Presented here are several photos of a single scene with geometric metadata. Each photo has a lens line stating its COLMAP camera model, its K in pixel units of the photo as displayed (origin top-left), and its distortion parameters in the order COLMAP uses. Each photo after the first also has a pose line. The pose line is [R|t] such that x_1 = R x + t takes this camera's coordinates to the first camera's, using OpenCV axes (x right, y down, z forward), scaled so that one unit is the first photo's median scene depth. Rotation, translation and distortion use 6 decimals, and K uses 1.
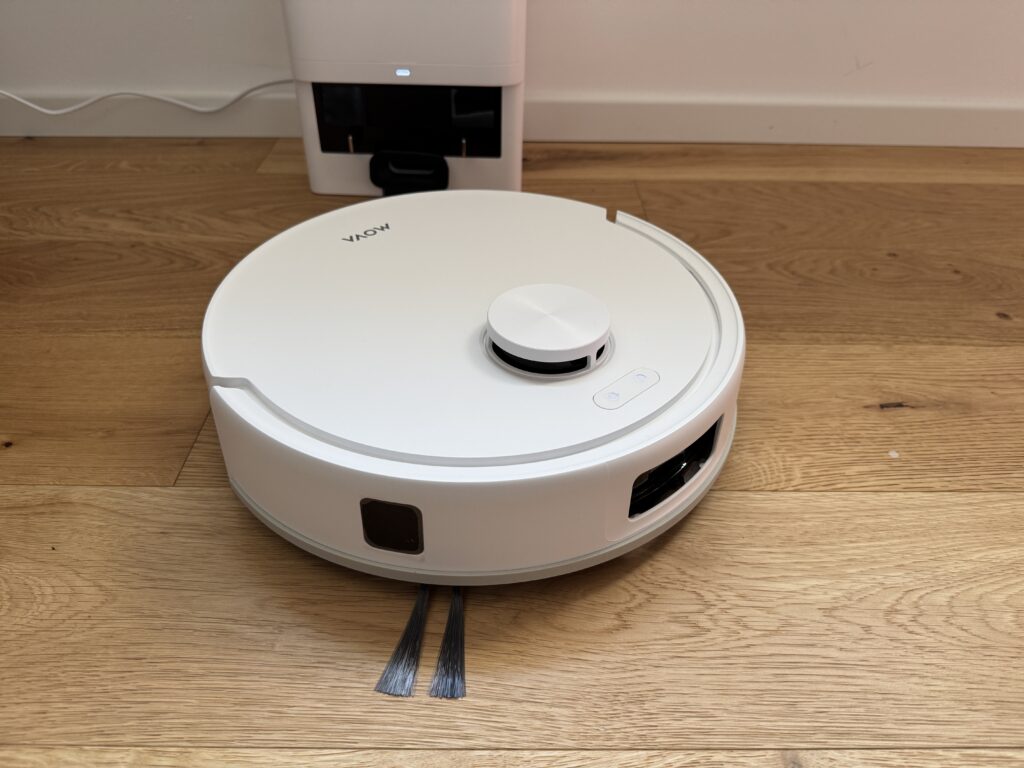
lens RADIAL K [[745.6, 0, 513.1], [0, 745.6, 387.3], [0, 0, 1]] dist [0.000304, -0.016071]
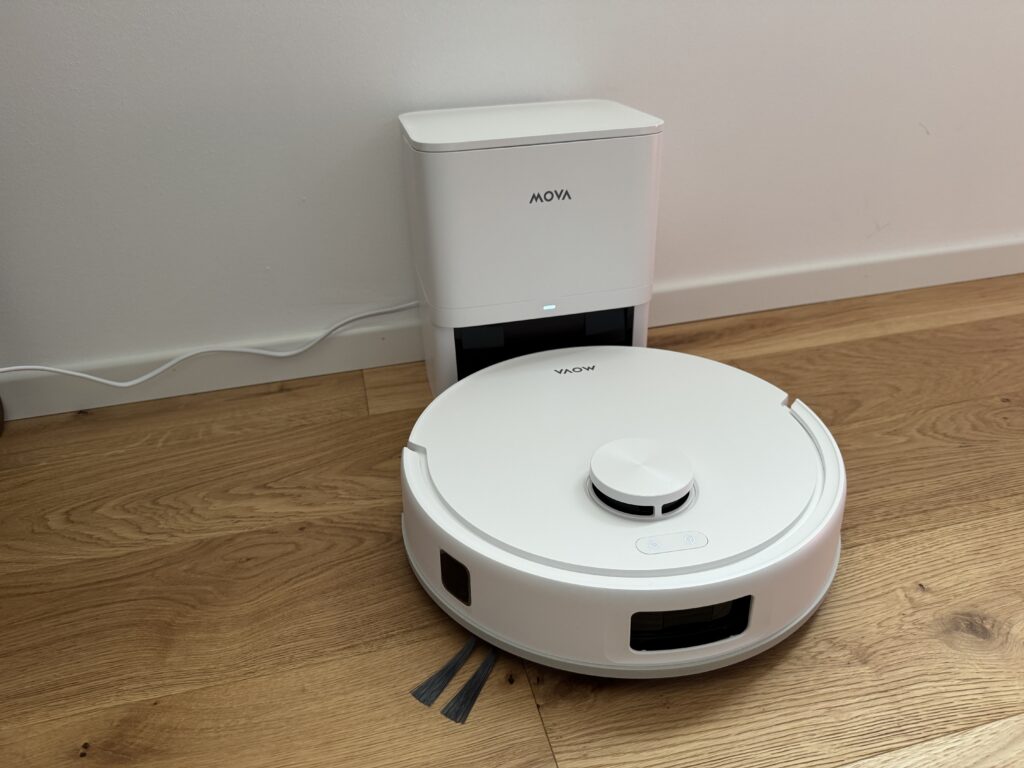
lens RADIAL K [[745.6, 0, 508.0], [0, 745.6, 387.4], [0, 0, 1]] dist [0.000304, -0.016071]
pose [[0.970095, -0.158867, 0.183515, -0.393510], [0.186781, 0.971432, -0.146398, -0.172246], [-0.155015, 0.176297, 0.972054, 0.050386]]
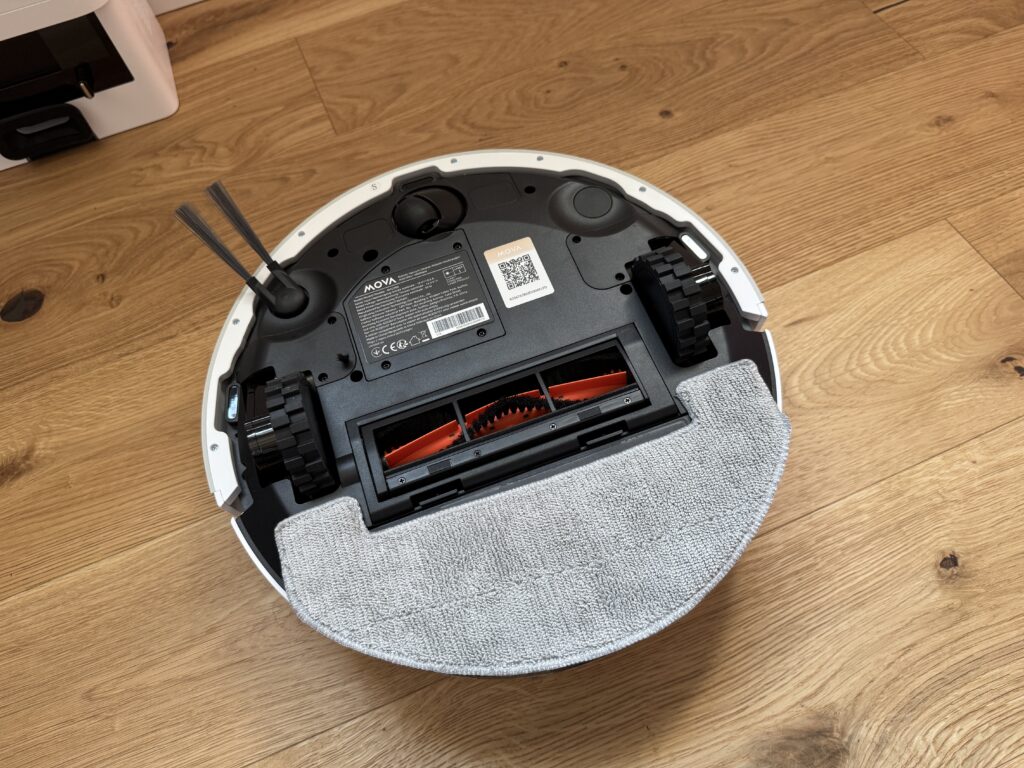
lens RADIAL K [[745.6, 0, 518.1], [0, 745.6, 373.6], [0, 0, 1]] dist [0.000304, -0.016071]
pose [[0.922357, -0.370616, 0.109094, 0.189874], [0.305775, 0.872900, 0.380194, -0.213108], [-0.236134, -0.317316, 0.918451, -0.035050]]
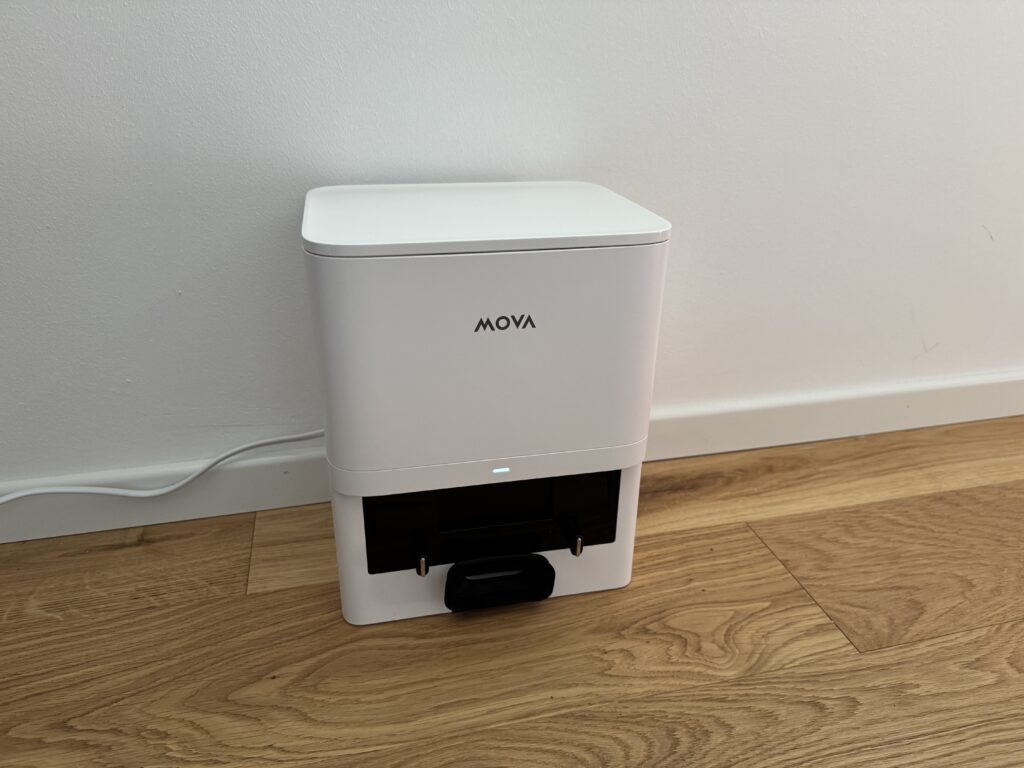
lens RADIAL K [[745.6, 0, 505.6], [0, 745.6, 374.2], [0, 0, 1]] dist [0.000304, -0.016071]
pose [[0.972869, -0.097308, 0.209899, -0.275265], [0.143526, 0.965411, -0.217674, -0.344185], [-0.181457, 0.241894, 0.953184, 0.295346]]
